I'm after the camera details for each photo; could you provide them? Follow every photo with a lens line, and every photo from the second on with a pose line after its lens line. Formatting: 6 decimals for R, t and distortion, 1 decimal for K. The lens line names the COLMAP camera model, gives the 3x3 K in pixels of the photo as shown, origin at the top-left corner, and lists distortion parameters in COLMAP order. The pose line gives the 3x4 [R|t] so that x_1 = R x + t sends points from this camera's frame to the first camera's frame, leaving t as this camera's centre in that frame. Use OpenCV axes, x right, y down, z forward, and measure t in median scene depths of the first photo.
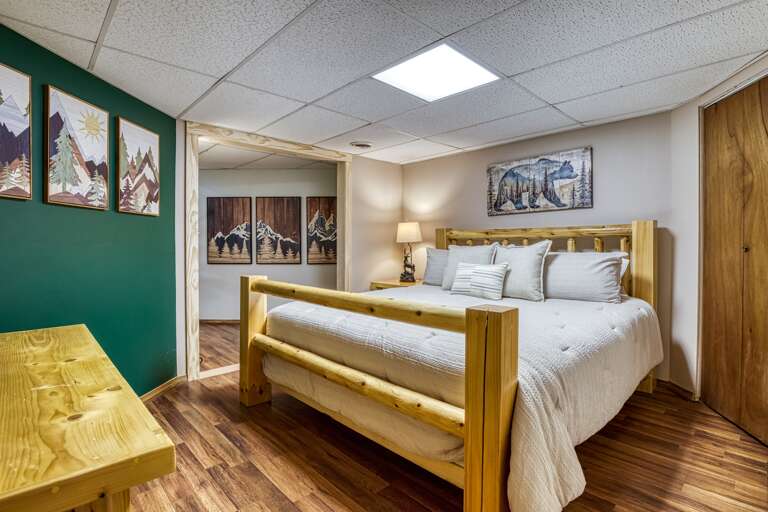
lens RADIAL K [[374.6, 0, 385.9], [0, 374.6, 257.9], [0, 0, 1]] dist [-0.018602, 0.000090]
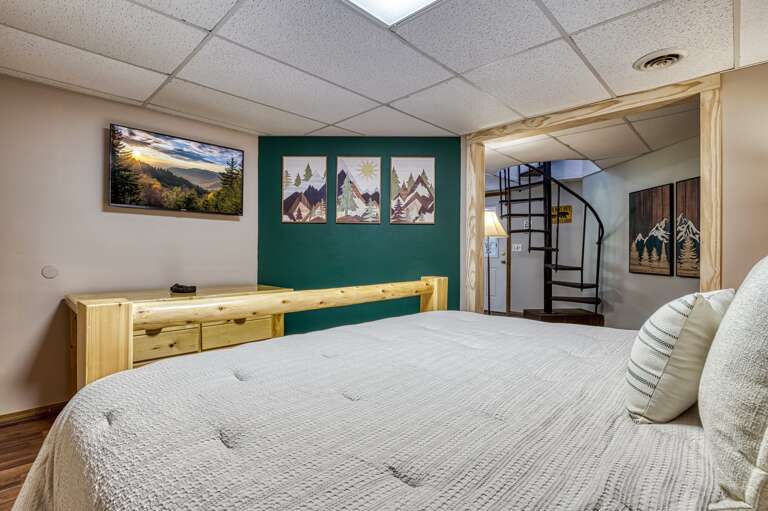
lens RADIAL K [[370.6, 0, 388.8], [0, 370.6, 252.5], [0, 0, 1]] dist [-0.023518, 0.001037]
pose [[0.051876, -0.000020, -0.998654, 0.490540], [-0.040330, 0.999184, -0.002115, -0.008625], [0.997839, 0.040386, 0.051833, 0.660828]]
